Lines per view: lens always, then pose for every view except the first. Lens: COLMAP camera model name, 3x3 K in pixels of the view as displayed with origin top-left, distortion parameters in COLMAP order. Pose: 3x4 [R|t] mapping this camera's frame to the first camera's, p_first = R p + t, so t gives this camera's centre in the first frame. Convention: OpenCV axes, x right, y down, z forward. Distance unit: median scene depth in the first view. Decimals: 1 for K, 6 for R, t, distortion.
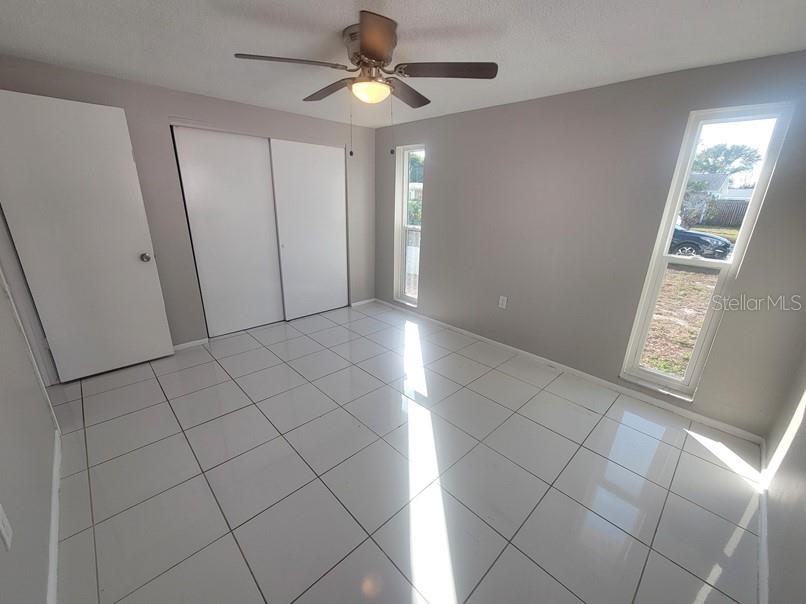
lens RADIAL K [[323.4, 0, 404.0], [0, 323.4, 301.9], [0, 0, 1]] dist [0.000772, -0.000010]
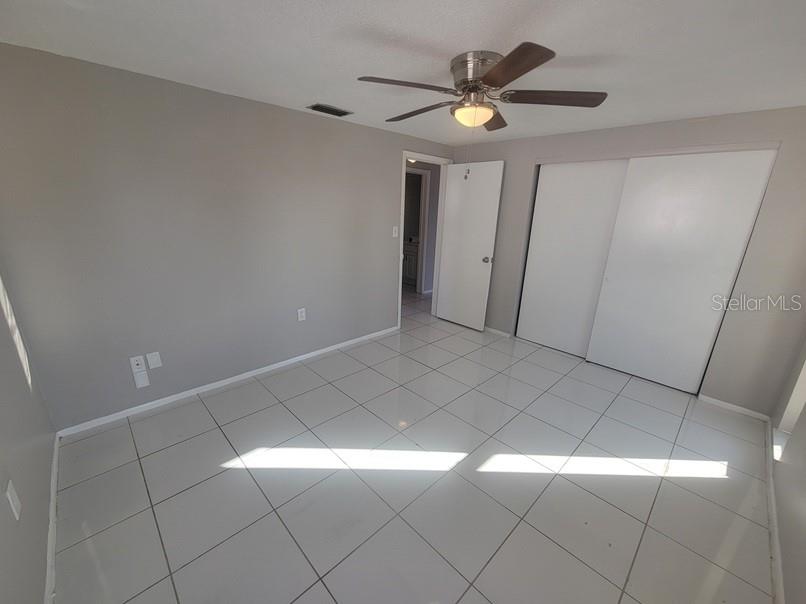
lens RADIAL K [[323.4, 0, 401.9], [0, 323.4, 304.2], [0, 0, 1]] dist [0.000772, -0.000010]
pose [[-0.002298, 0.250307, -0.968164, 0.513415], [-0.342668, 0.909353, 0.235915, -0.131863], [0.939454, 0.332301, 0.083683, 0.459572]]
